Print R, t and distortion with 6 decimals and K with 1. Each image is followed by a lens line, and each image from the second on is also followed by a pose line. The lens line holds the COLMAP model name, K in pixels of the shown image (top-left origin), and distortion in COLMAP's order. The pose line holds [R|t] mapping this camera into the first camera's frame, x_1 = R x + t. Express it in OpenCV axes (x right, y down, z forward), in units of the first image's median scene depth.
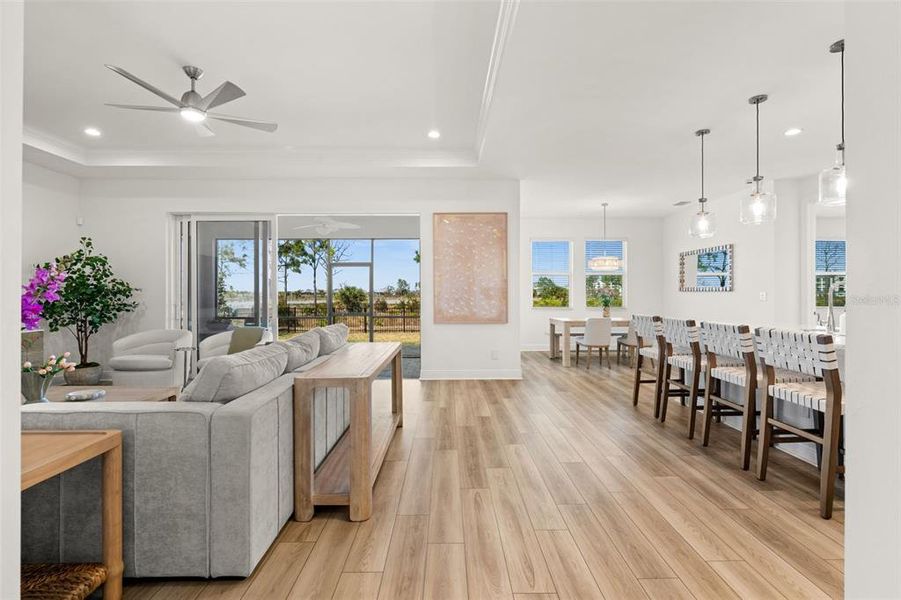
lens RADIAL K [[422.4, 0, 451.1], [0, 422.4, 293.5], [0, 0, 1]] dist [-0.000302, -0.001309]
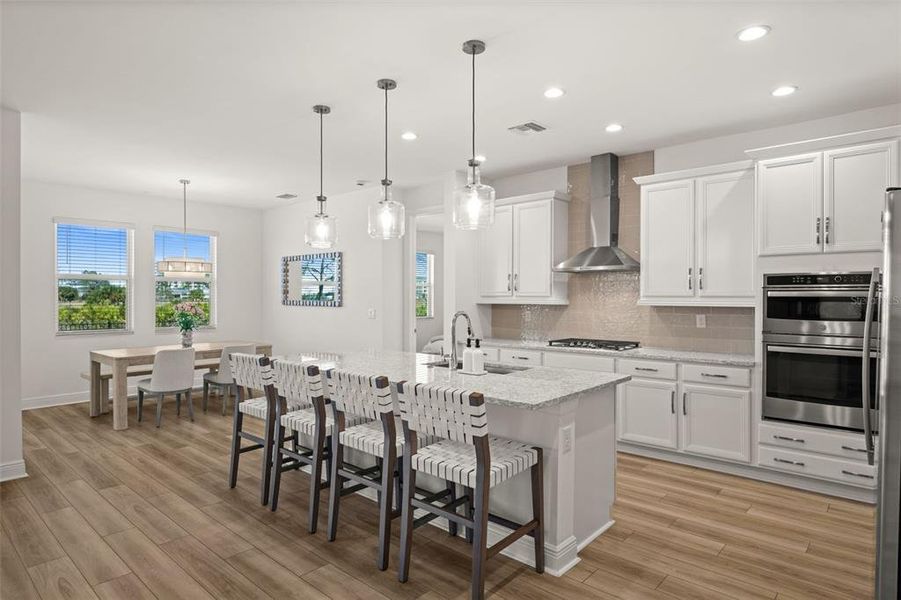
lens RADIAL K [[512.1, 0, 450.6], [0, 512.1, 297.1], [0, 0, 1]] dist [-0.000546, 0.000595]
pose [[0.675945, -0.001051, 0.736952, 0.053381], [-0.002447, 0.999990, 0.003671, -0.034829], [-0.736948, -0.004285, 0.675935, 0.149397]]
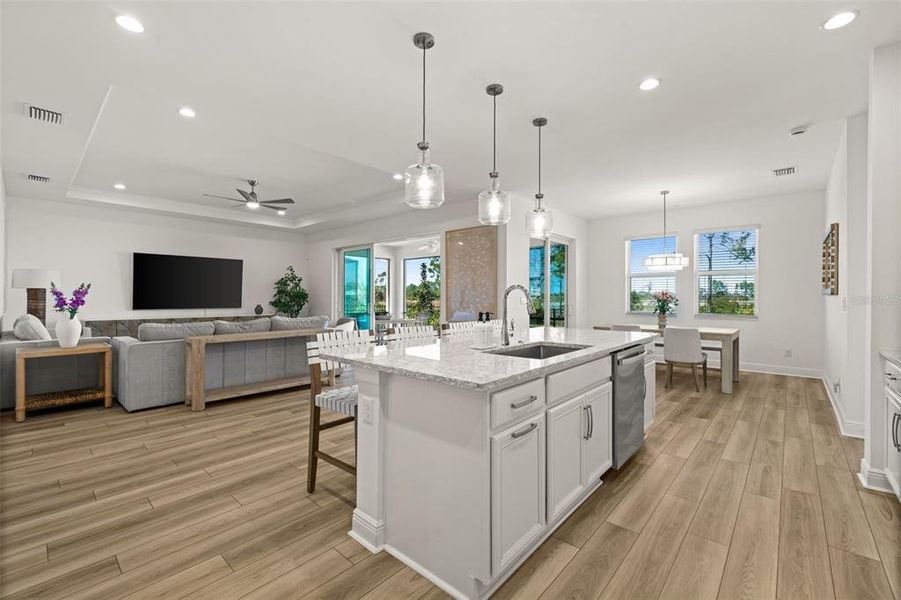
lens RADIAL K [[381.0, 0, 452.1], [0, 381.0, 297.7], [0, 0, 1]] dist [-0.002473, 0.001019]
pose [[0.740489, 0.005387, -0.672046, 0.738218], [-0.001857, 0.999980, 0.005970, -0.004165], [0.672065, -0.003173, 0.740485, 0.190291]]
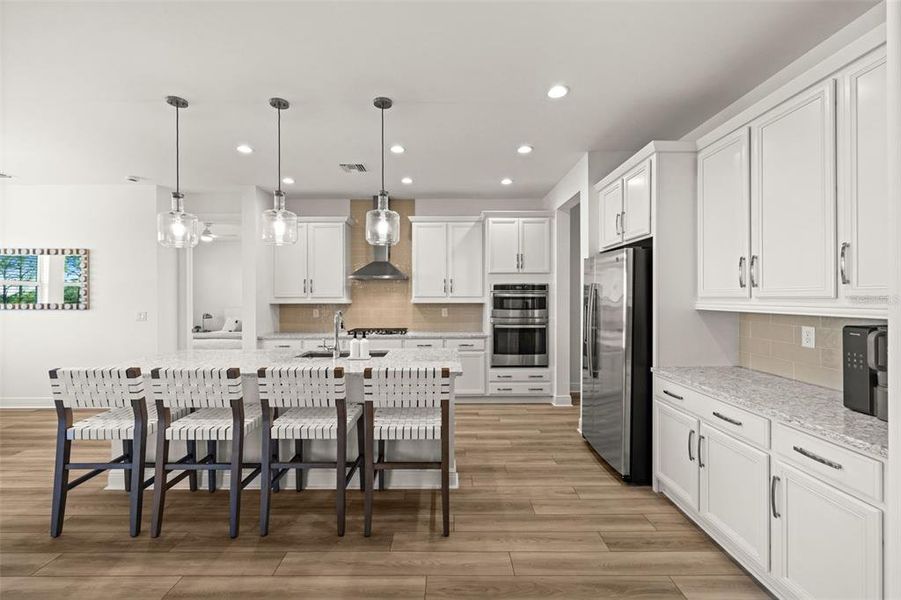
lens RADIAL K [[381.0, 0, 449.7], [0, 381.0, 296.9], [0, 0, 1]] dist [-0.002473, 0.001019]
pose [[0.007175, -0.001464, 0.999973, -0.039825], [0.000170, 0.999999, 0.001463, -0.034970], [-0.999974, 0.000159, 0.007175, 0.386207]]
